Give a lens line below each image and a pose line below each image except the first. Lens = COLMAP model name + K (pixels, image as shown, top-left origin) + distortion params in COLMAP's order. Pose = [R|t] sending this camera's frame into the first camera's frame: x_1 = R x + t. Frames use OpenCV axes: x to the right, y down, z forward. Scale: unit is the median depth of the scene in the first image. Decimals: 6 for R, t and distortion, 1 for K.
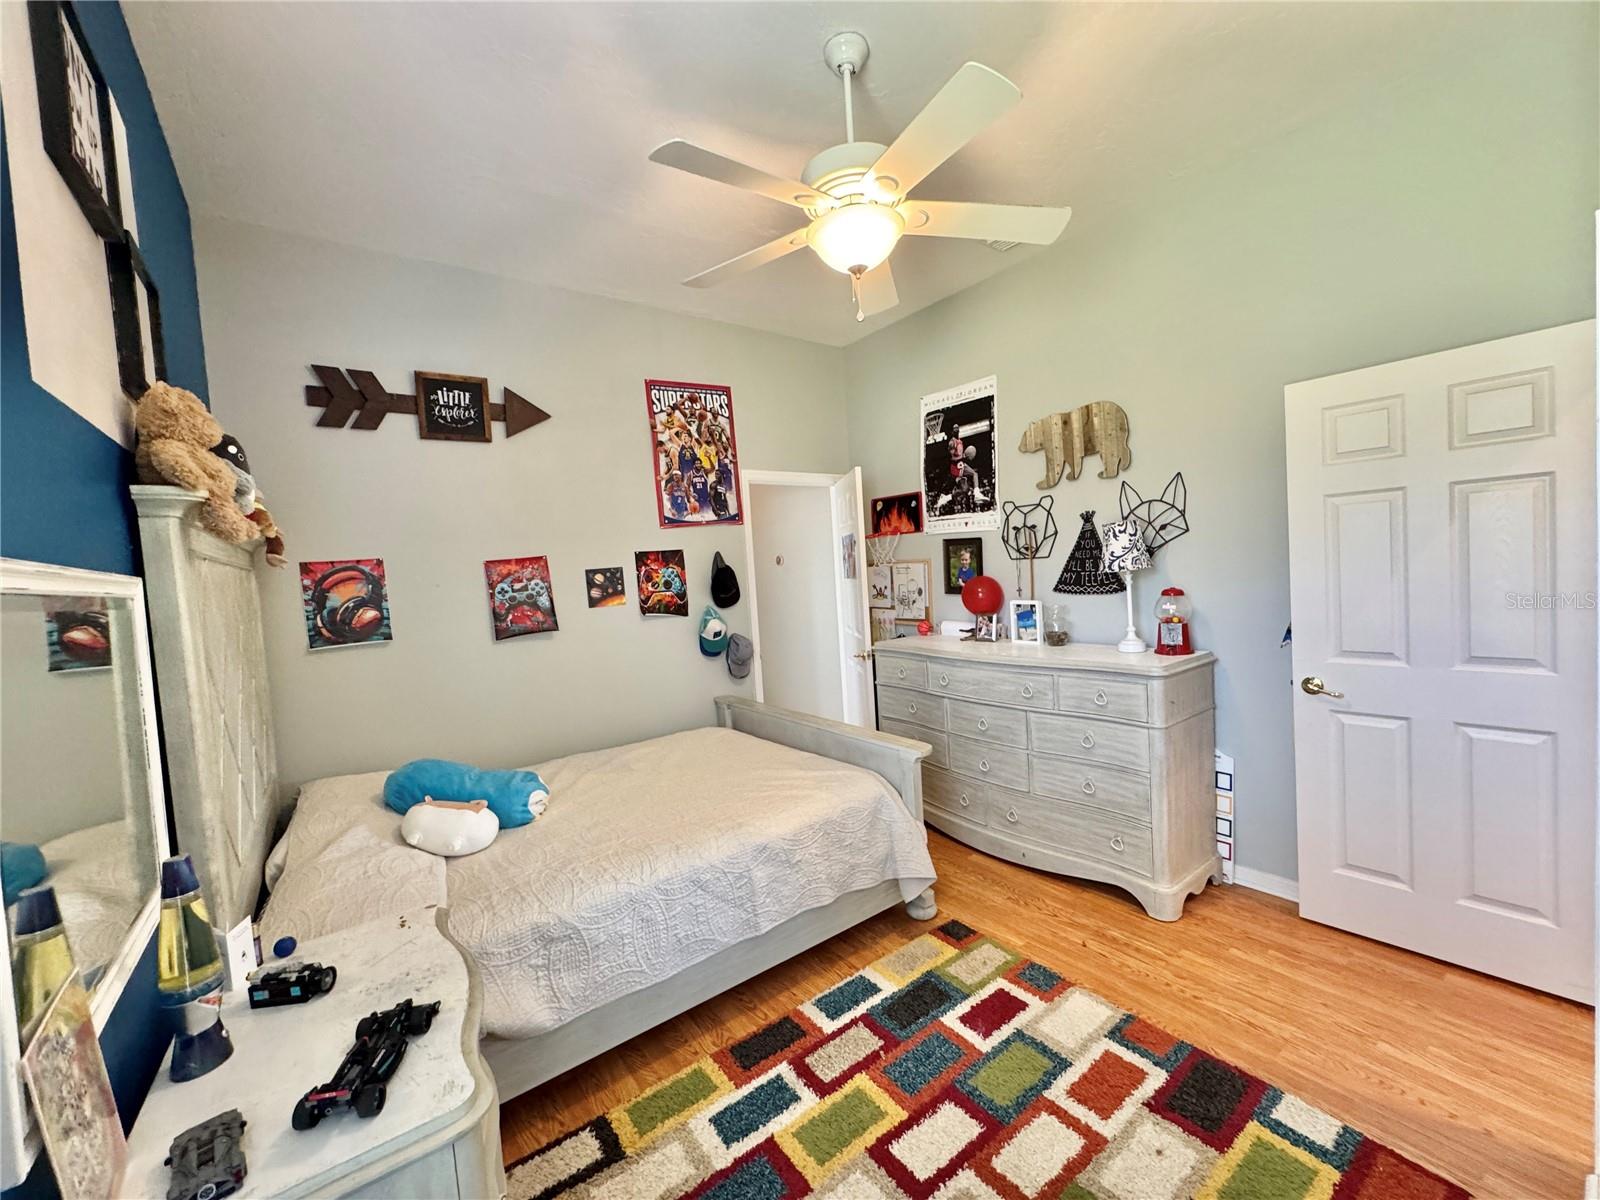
lens RADIAL K [[640.4, 0, 800.0], [0, 640.4, 600.0], [0, 0, 1]] dist [-0.002829, -0.000637]
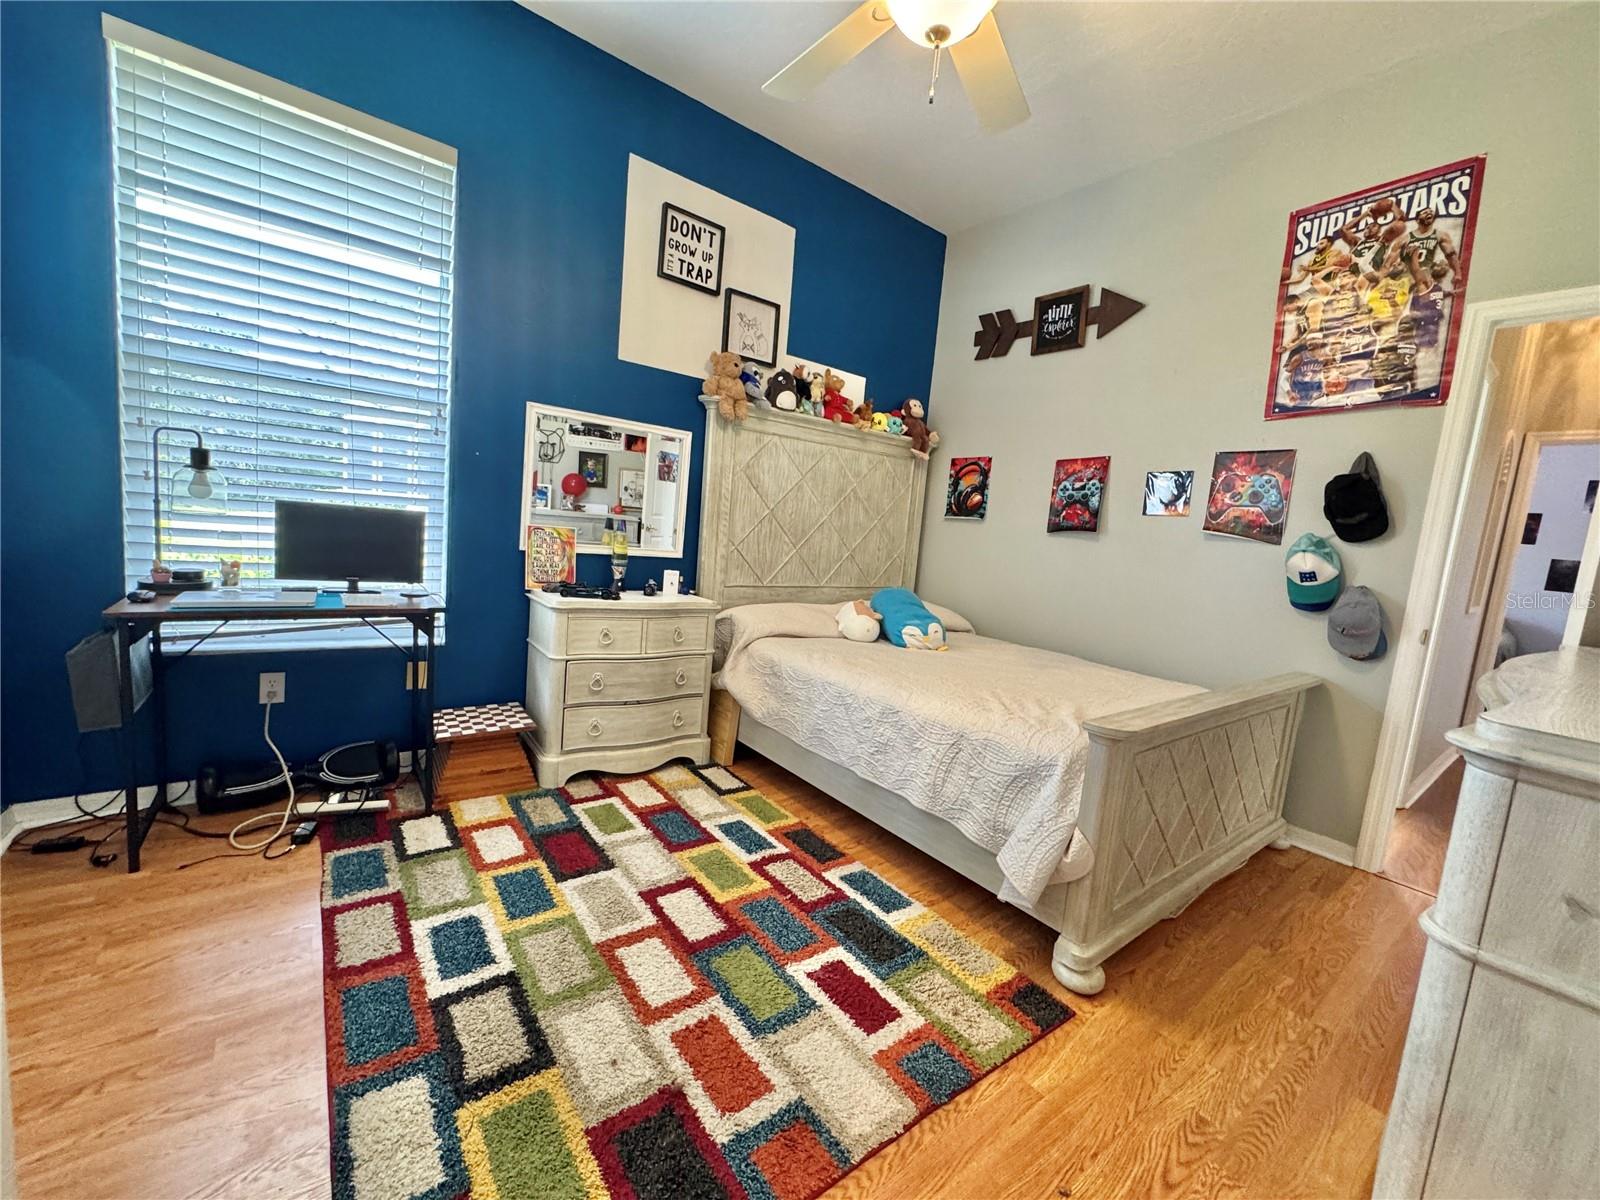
lens RADIAL K [[640.4, 0, 800.0], [0, 640.4, 600.0], [0, 0, 1]] dist [-0.002829, -0.000637]
pose [[0.010548, 0.181716, -0.983295, 0.646559], [-0.140916, 0.973806, 0.178450, 0.040545], [0.989965, 0.136680, 0.035879, 0.566918]]
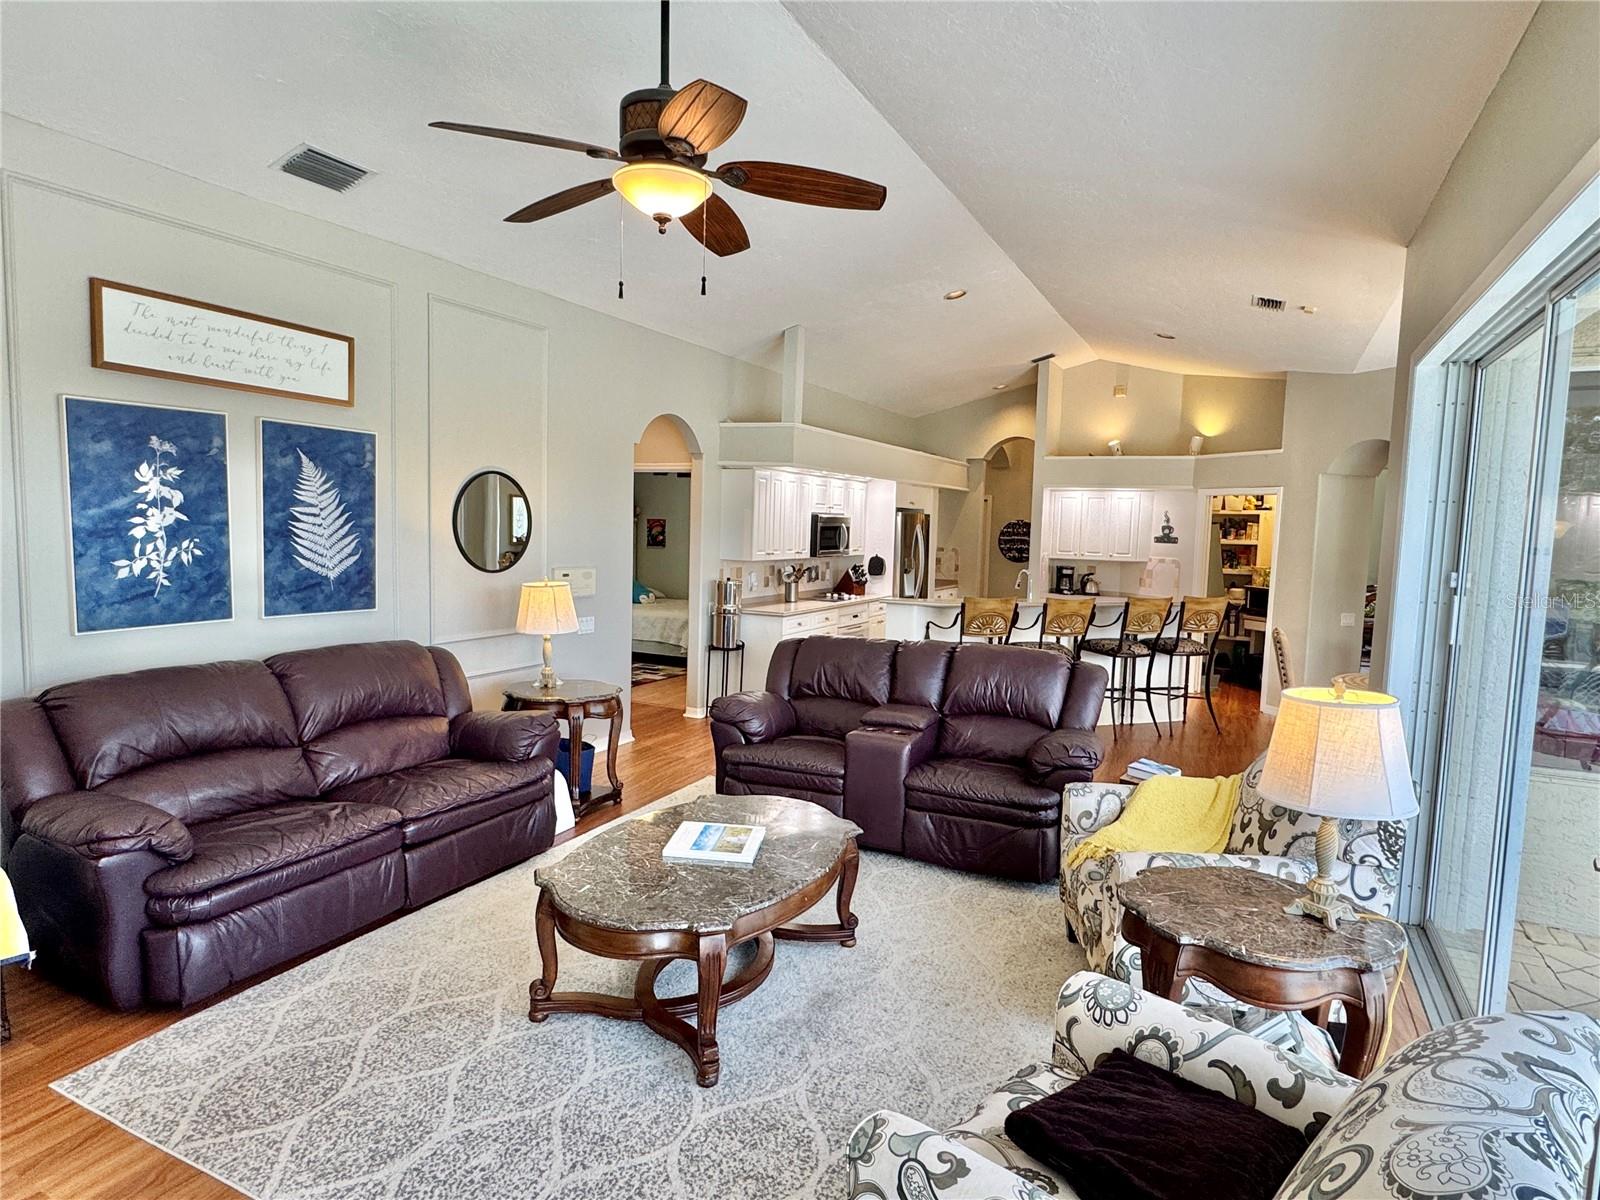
lens RADIAL K [[896.0, 0, 796.6], [0, 896.0, 602.5], [0, 0, 1]] dist [-0.002244, 0.000491]
pose [[0.438910, 0.155318, -0.885005, 3.082993], [-0.101865, 0.987198, 0.122734, -0.236267], [0.892738, 0.036282, 0.449113, -0.269347]]
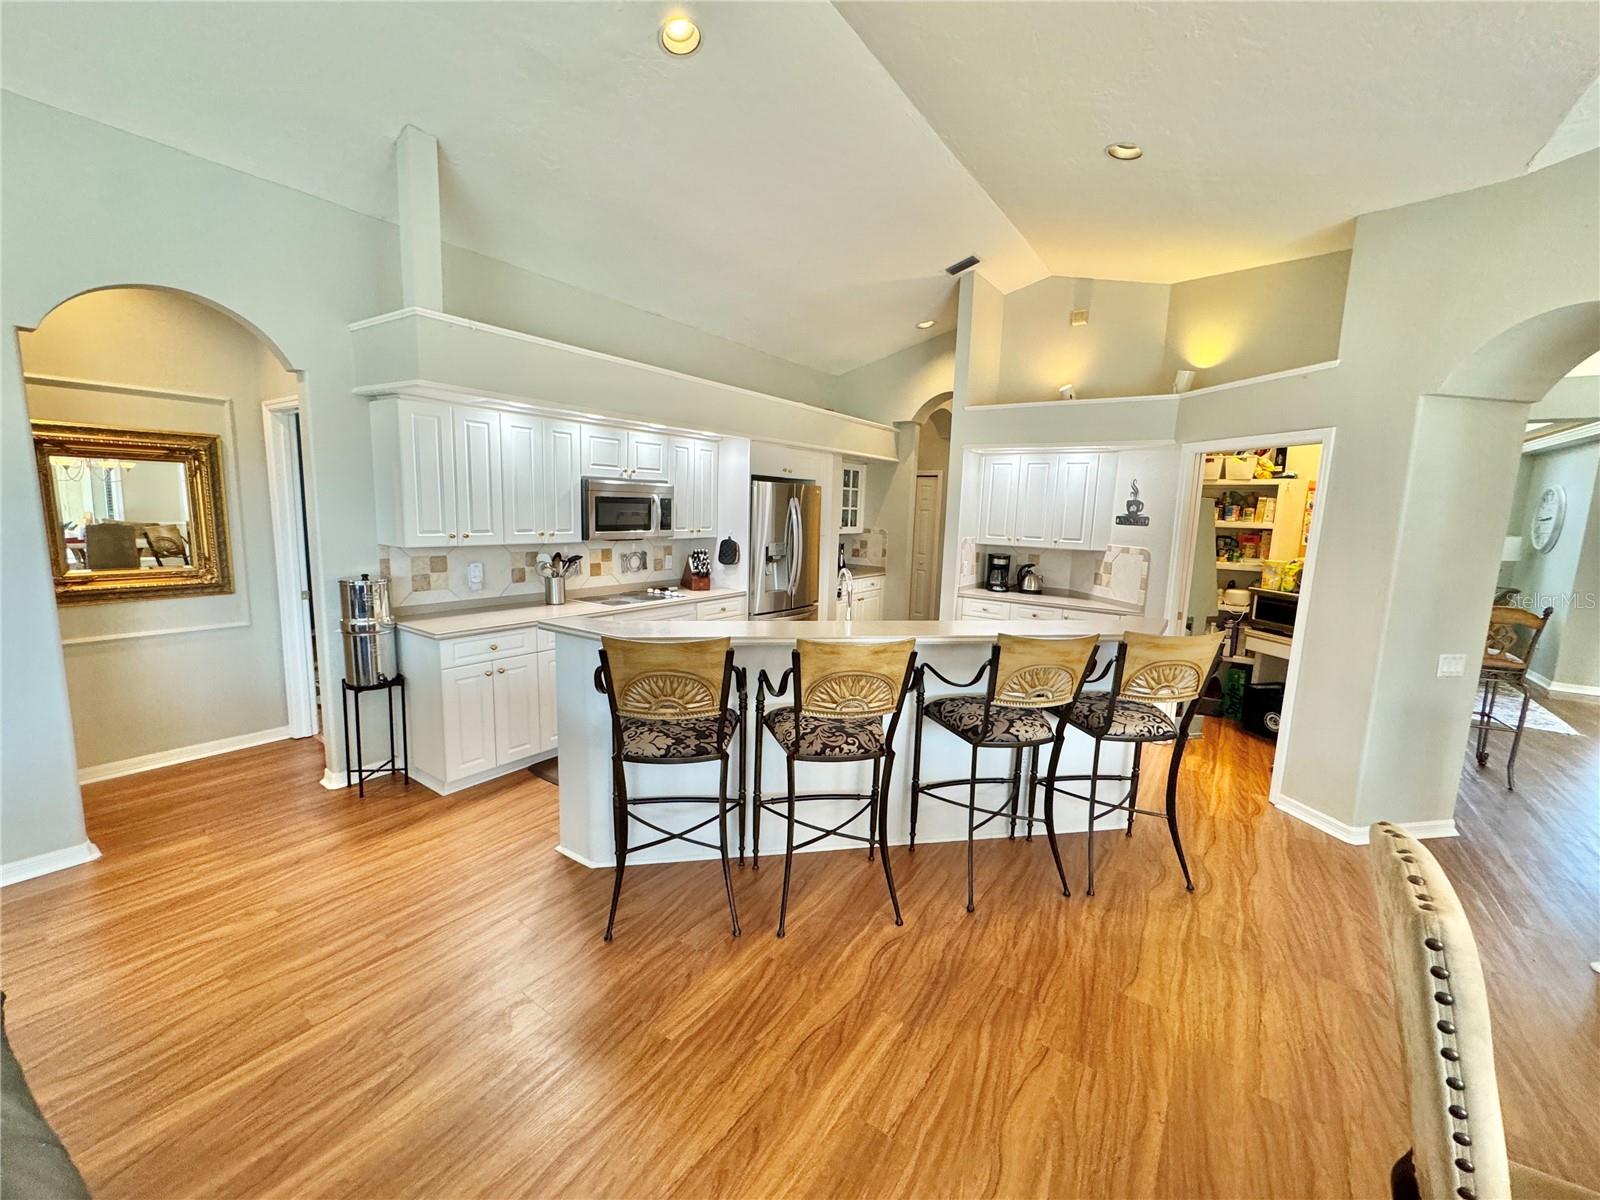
lens RADIAL K [[640.4, 0, 800.0], [0, 640.4, 600.0], [0, 0, 1]] dist [-0.002829, -0.000637]
pose [[0.310515, 0.209319, -0.927235, 2.110140], [-0.100876, 0.977202, 0.186817, -0.220361], [0.945201, 0.035527, 0.324552, 0.981527]]
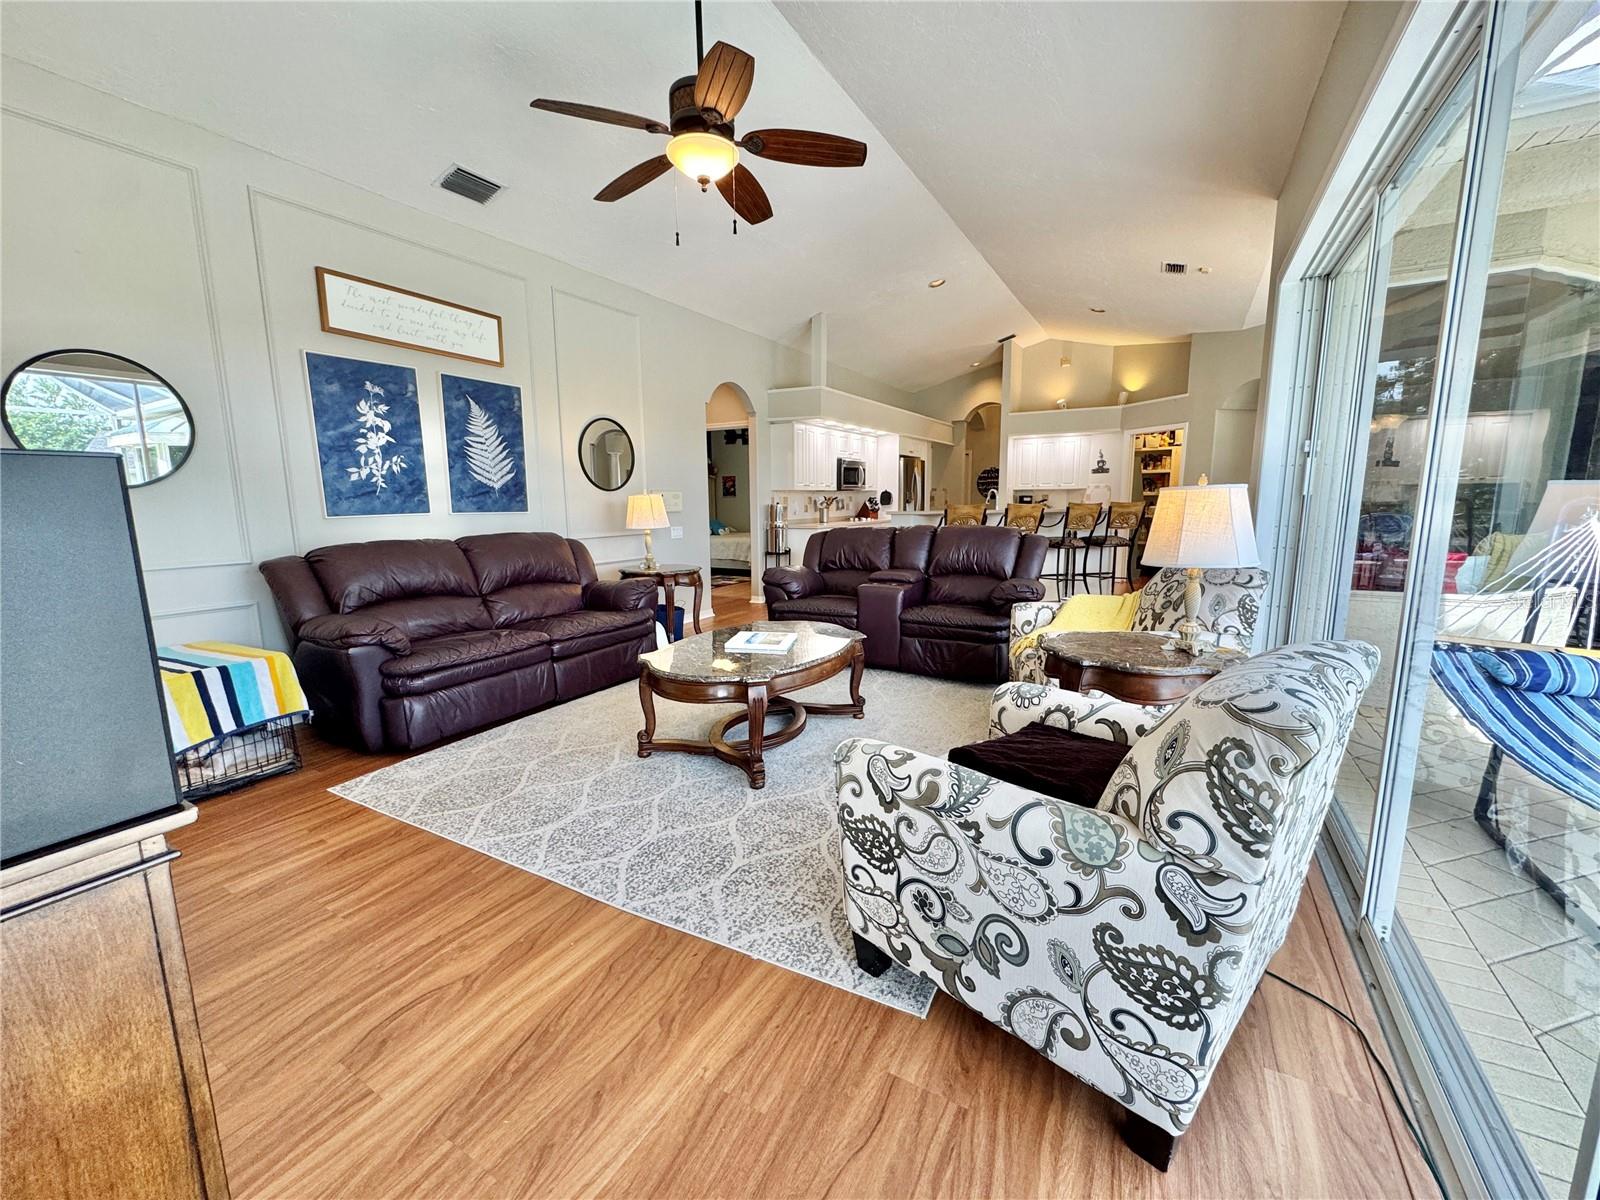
lens RADIAL K [[640.4, 0, 800.0], [0, 640.4, 600.0], [0, 0, 1]] dist [-0.002829, -0.000637]
pose [[0.391997, 0.204037, -0.897055, 3.130609], [-0.062704, 0.978753, 0.195220, -0.105555], [0.917827, -0.020277, 0.396462, -0.239638]]
